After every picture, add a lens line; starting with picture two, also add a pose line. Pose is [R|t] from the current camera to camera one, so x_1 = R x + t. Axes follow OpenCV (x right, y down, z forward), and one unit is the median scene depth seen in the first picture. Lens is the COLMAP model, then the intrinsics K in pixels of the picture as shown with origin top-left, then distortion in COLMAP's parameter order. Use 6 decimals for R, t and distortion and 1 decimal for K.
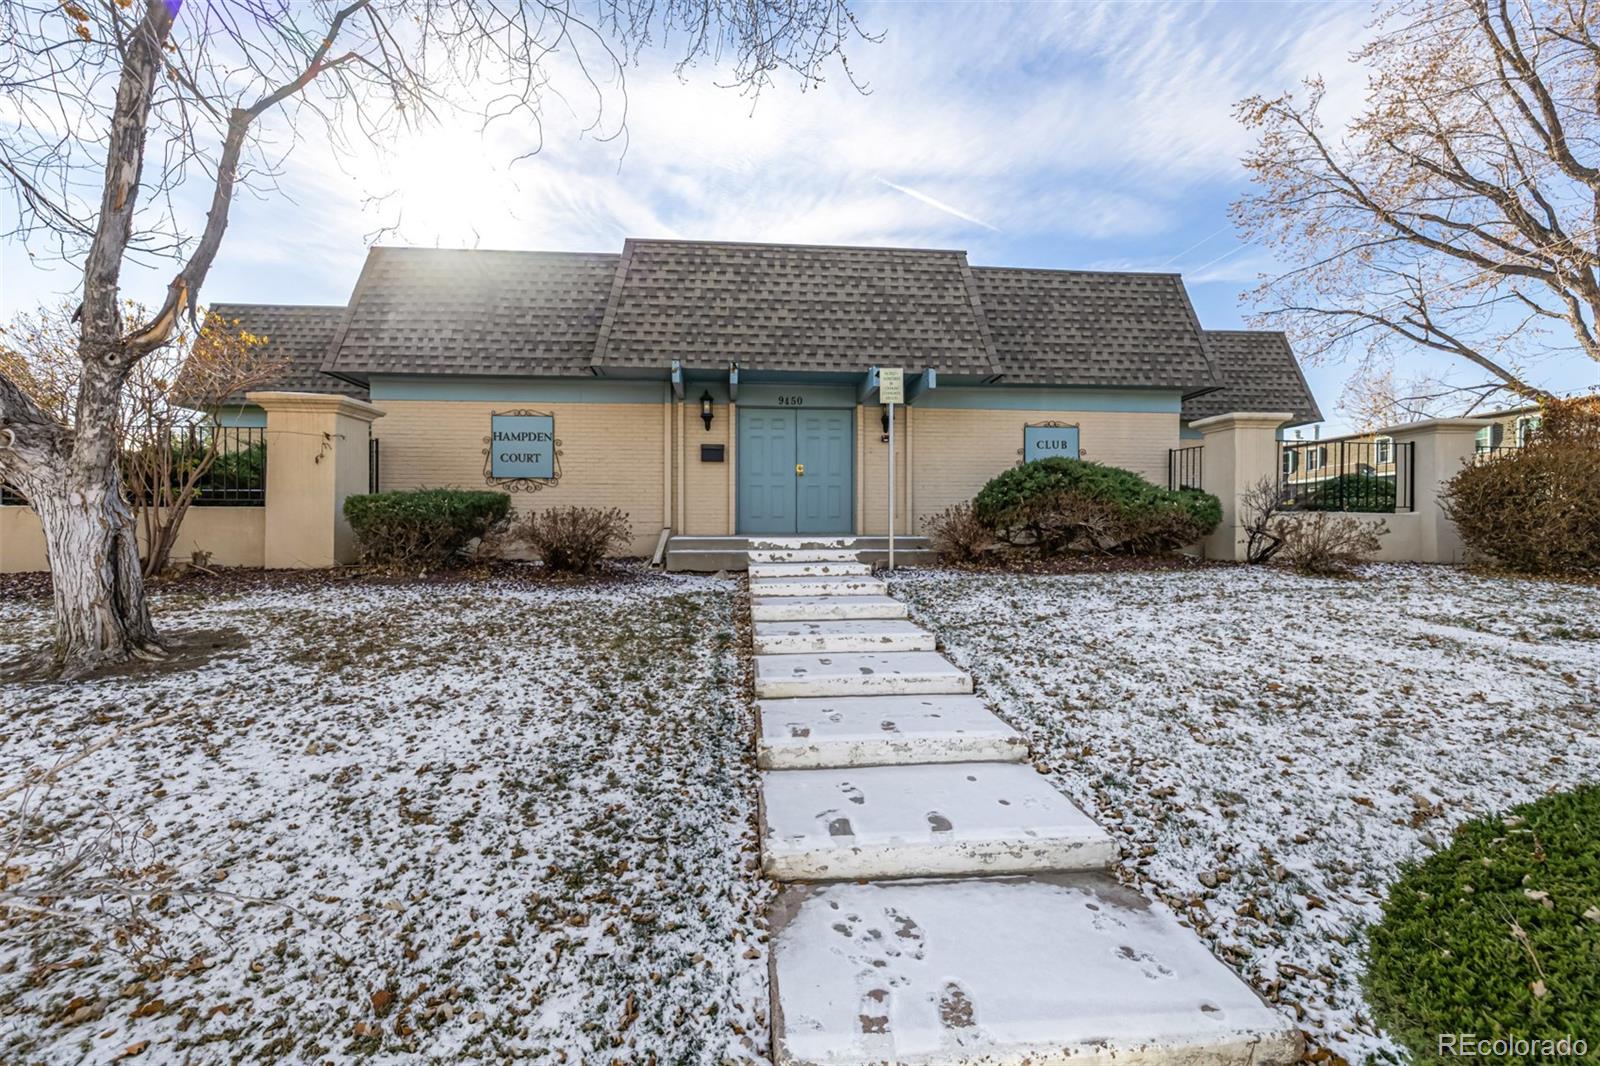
lens RADIAL K [[682.0, 0, 800.9], [0, 682.0, 504.9], [0, 0, 1]] dist [-0.001334, -0.000041]
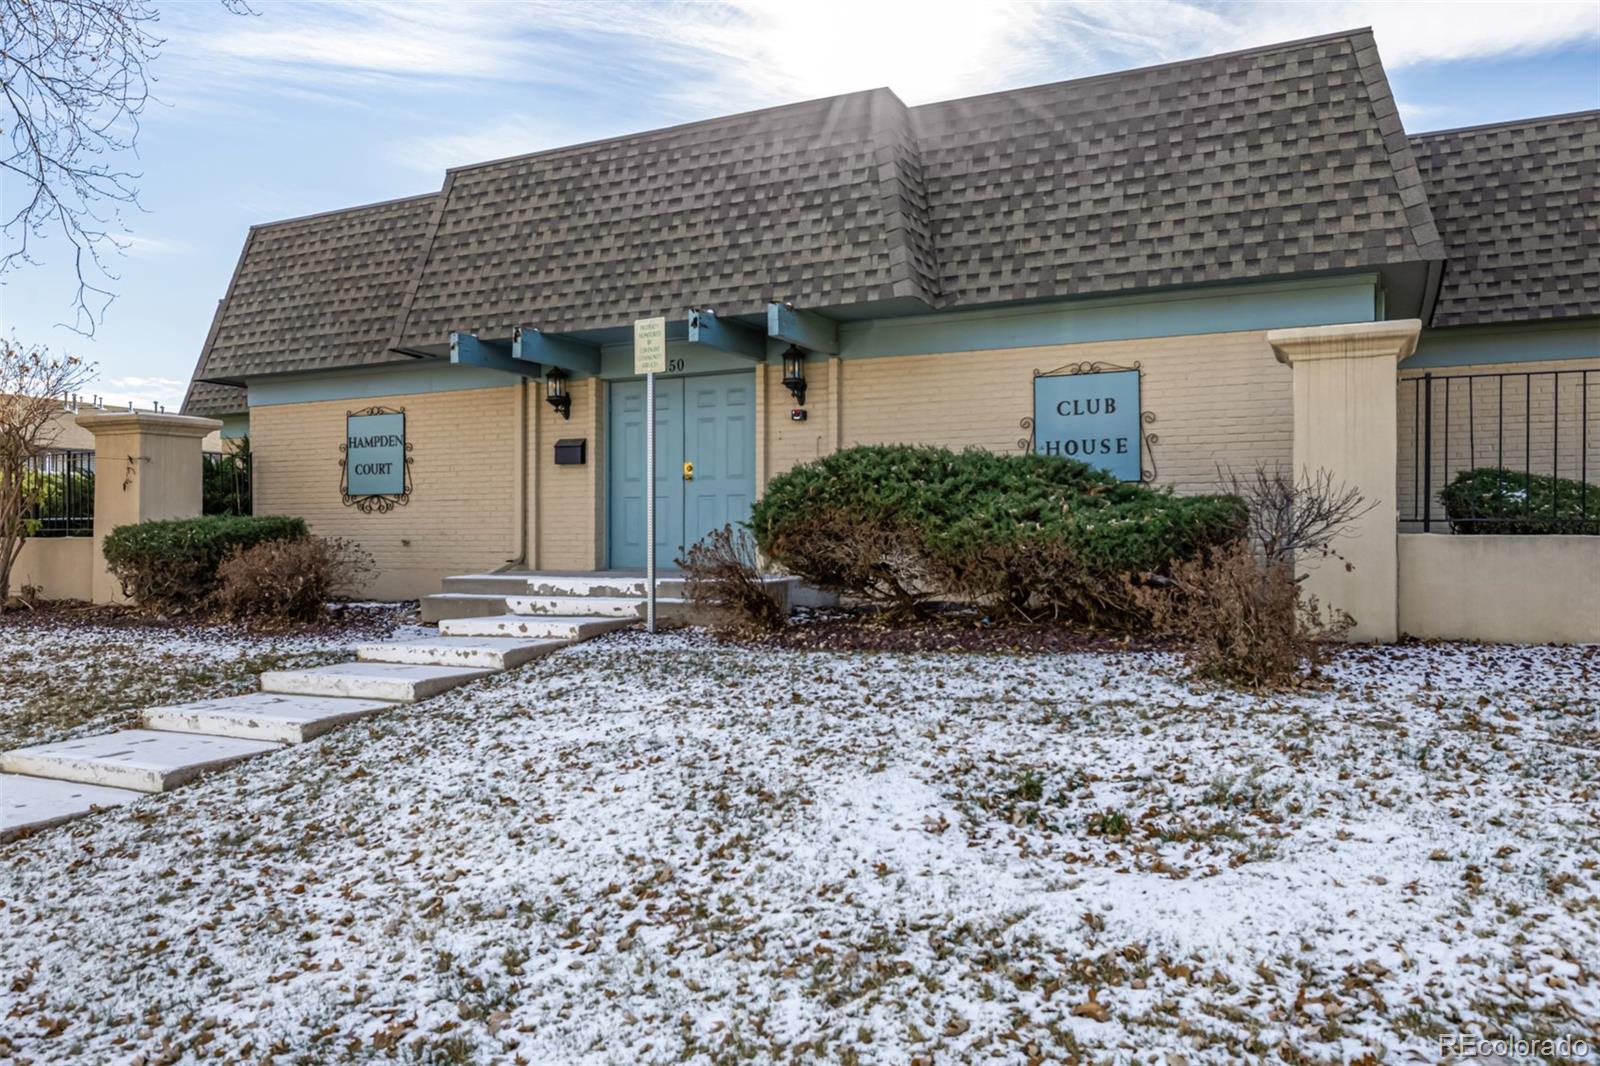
lens RADIAL K [[1206.4, 0, 798.0], [0, 1206.4, 472.1], [0, 0, 1]] dist [0.000899, 0.001152]
pose [[0.844555, -0.031398, -0.534548, 0.747962], [0.020377, 0.999441, -0.026511, -0.019287], [0.535082, 0.011497, 0.844722, 0.098830]]
